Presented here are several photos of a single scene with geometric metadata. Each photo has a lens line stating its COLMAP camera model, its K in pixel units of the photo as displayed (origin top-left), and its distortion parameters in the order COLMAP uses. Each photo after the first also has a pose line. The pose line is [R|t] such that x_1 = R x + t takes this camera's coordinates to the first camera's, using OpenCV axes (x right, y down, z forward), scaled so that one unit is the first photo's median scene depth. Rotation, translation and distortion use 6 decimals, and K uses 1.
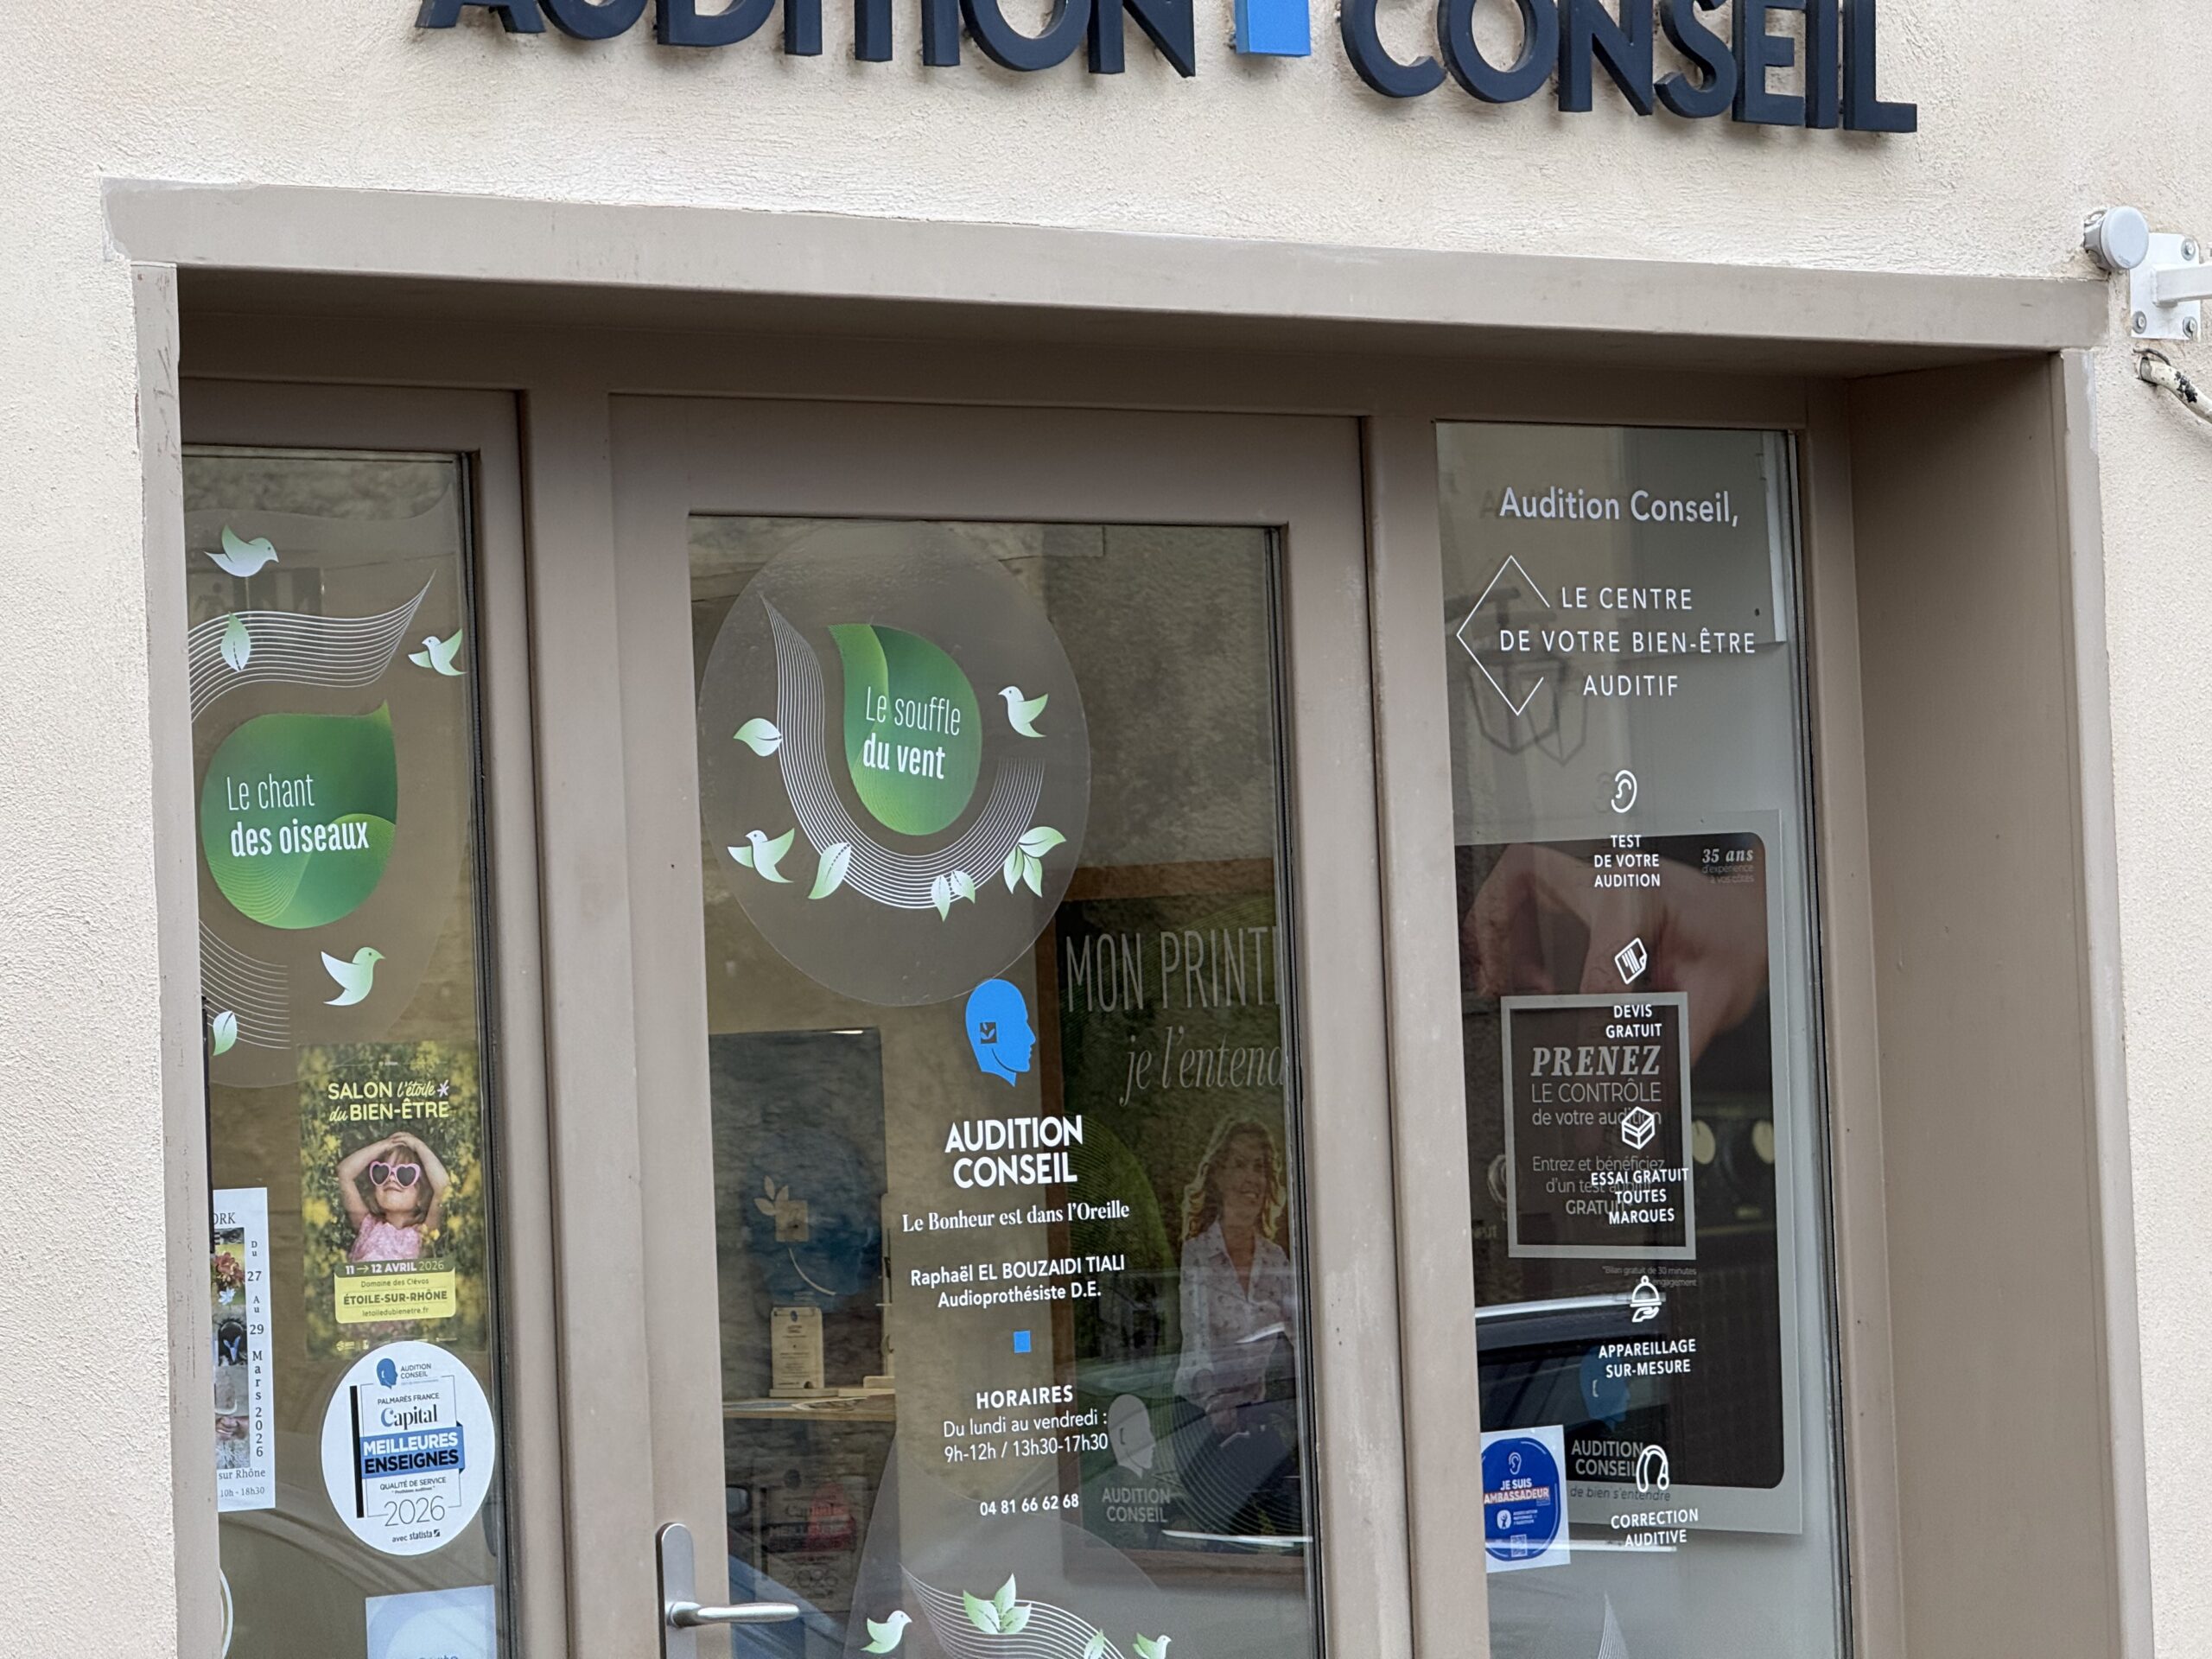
lens RADIAL K [[7727.9, 0, 1105.4], [0, 7727.9, 826.3], [0, 0, 1]] dist [1.243331, 0.000000]
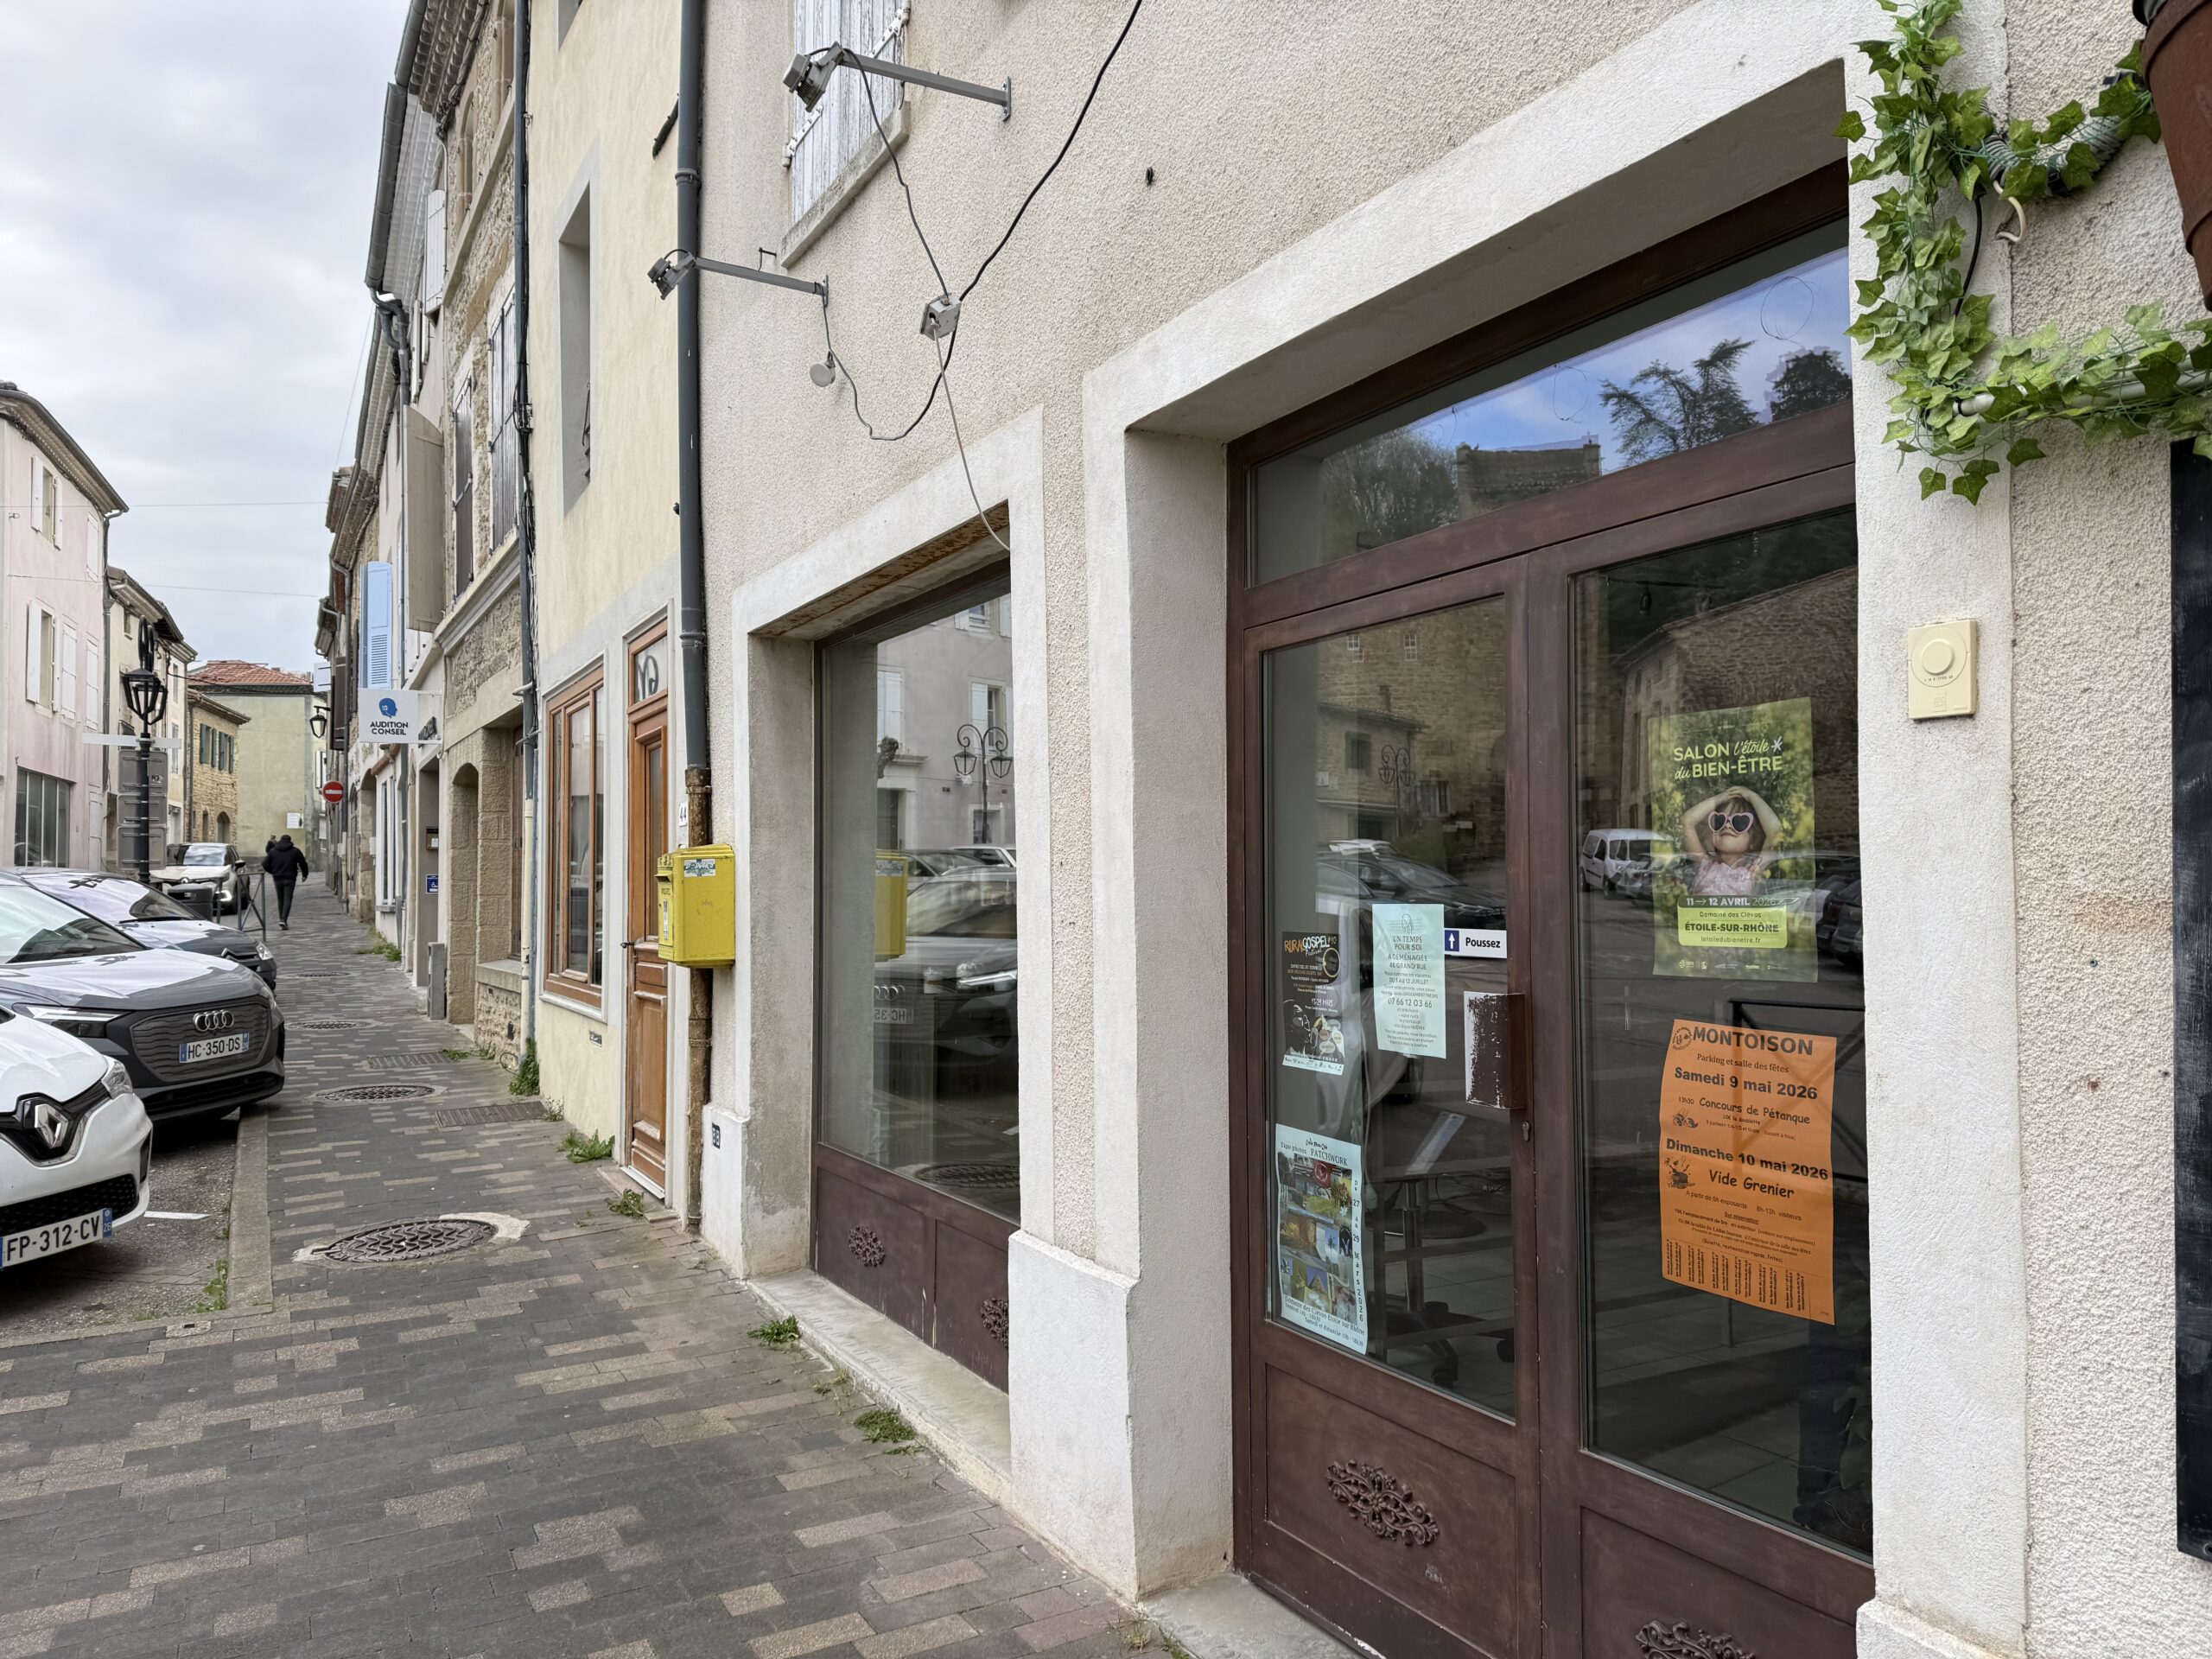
lens RADIAL K [[1526.9, 0, 1097.3], [0, 1526.9, 825.8], [0, 0, 1]] dist [0.054699, 0.000877]
pose [[0.874165, 0.021972, -0.485131, -0.061897], [-0.018160, 0.999756, 0.012557, 0.043855], [0.485289, -0.002167, 0.874351, 0.753932]]
